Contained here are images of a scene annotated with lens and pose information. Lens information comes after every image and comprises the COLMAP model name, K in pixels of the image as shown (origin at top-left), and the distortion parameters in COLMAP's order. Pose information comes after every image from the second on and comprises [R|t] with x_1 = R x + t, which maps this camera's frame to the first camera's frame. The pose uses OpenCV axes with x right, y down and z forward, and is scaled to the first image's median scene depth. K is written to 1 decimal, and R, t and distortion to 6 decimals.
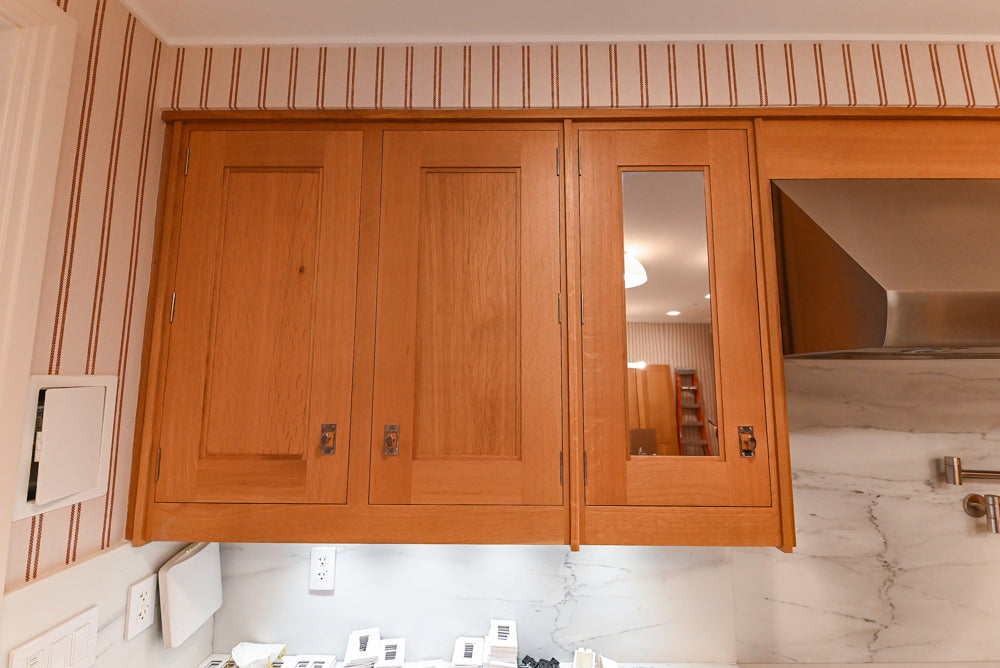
lens RADIAL K [[427.4, 0, 503.4], [0, 427.4, 331.6], [0, 0, 1]] dist [0.005112, -0.006725]
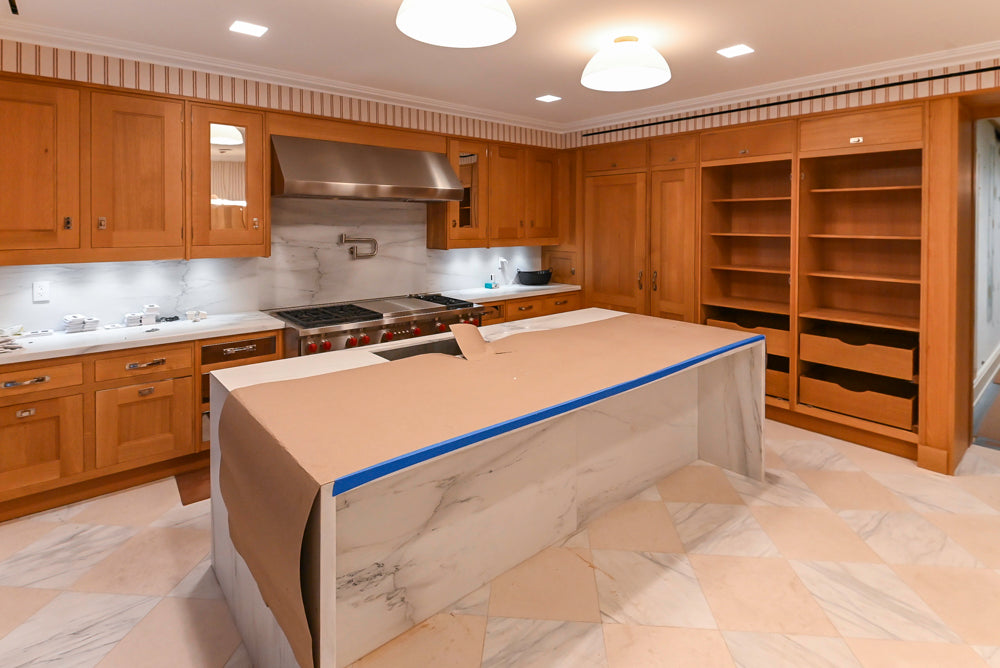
lens RADIAL K [[478.4, 0, 506.8], [0, 478.4, 235.1], [0, 0, 1]] dist [-0.004009, 0.001225]
pose [[0.741458, -0.014198, 0.670849, -0.359363], [-0.083186, 0.990118, 0.112897, -0.183944], [-0.665823, -0.139514, 0.732950, -2.498953]]
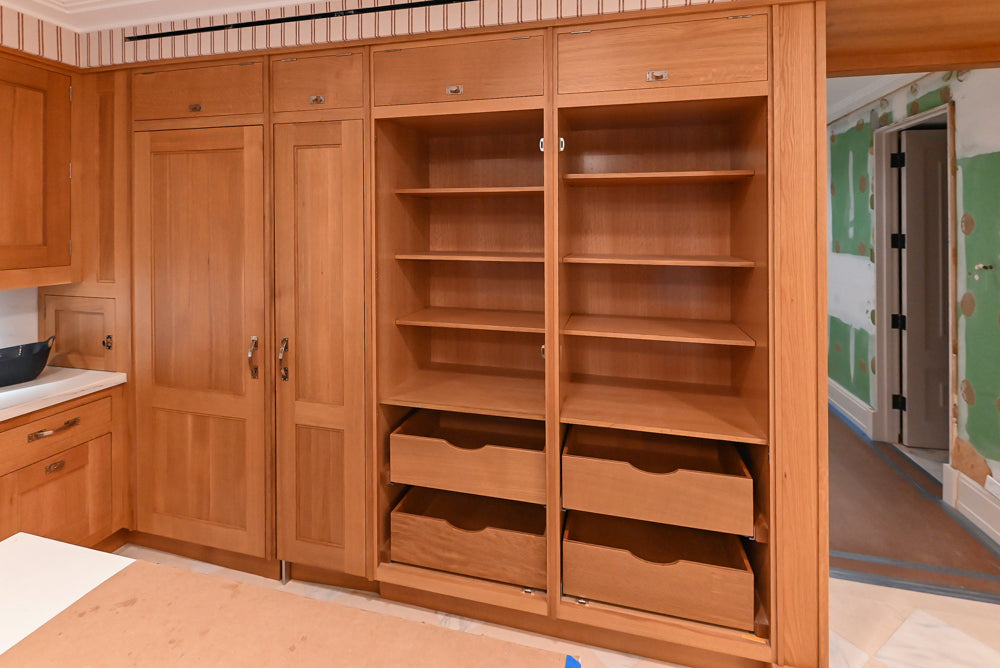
lens RADIAL K [[452.9, 0, 497.2], [0, 452.9, 230.1], [0, 0, 1]] dist [0.002166, -0.005864]
pose [[0.229414, 0.000658, 0.973329, 1.890104], [-0.119636, 0.992436, 0.027527, -0.095279], [-0.965949, -0.122760, 0.227757, -1.514124]]
